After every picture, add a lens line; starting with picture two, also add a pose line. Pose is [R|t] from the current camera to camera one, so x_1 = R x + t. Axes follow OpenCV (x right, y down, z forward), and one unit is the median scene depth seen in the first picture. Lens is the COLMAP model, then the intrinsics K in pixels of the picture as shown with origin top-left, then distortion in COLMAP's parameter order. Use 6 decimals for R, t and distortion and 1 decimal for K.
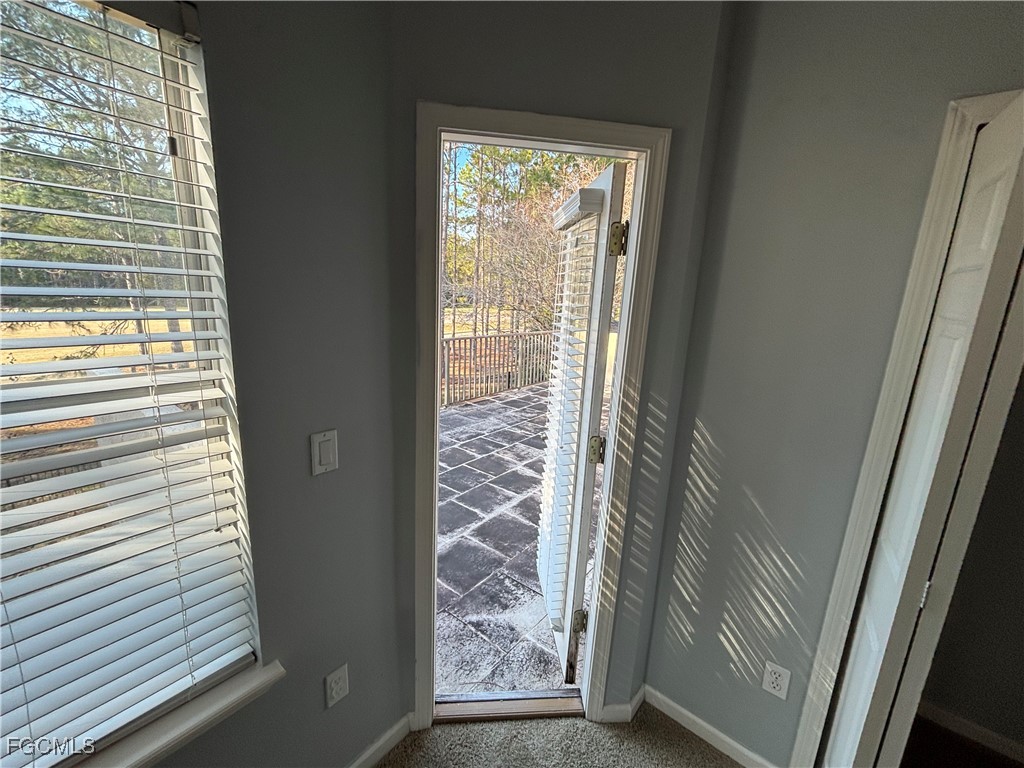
lens RADIAL K [[414.2, 0, 509.9], [0, 414.2, 384.2], [0, 0, 1]] dist [0.000658, -0.000254]
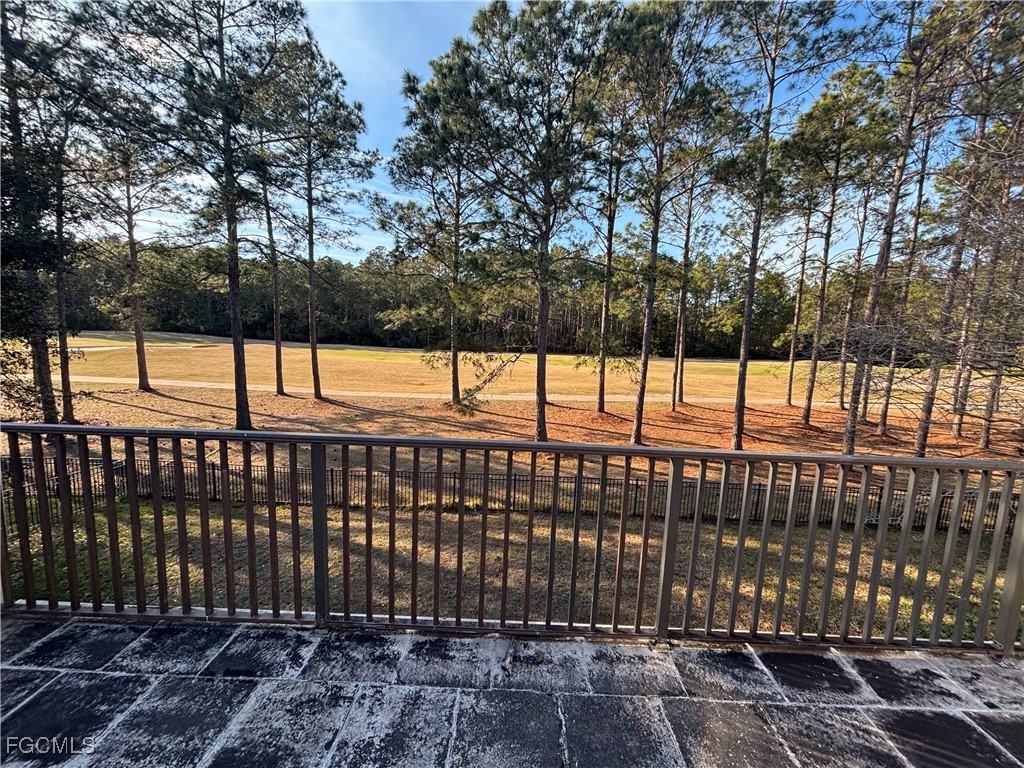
lens RADIAL K [[414.2, 0, 509.9], [0, 414.2, 384.2], [0, 0, 1]] dist [0.000658, -0.000254]
pose [[0.619911, 0.080668, -0.780514, 0.022271], [-0.180500, 0.982687, -0.041797, -0.111211], [0.763629, 0.166793, 0.623739, 0.599806]]
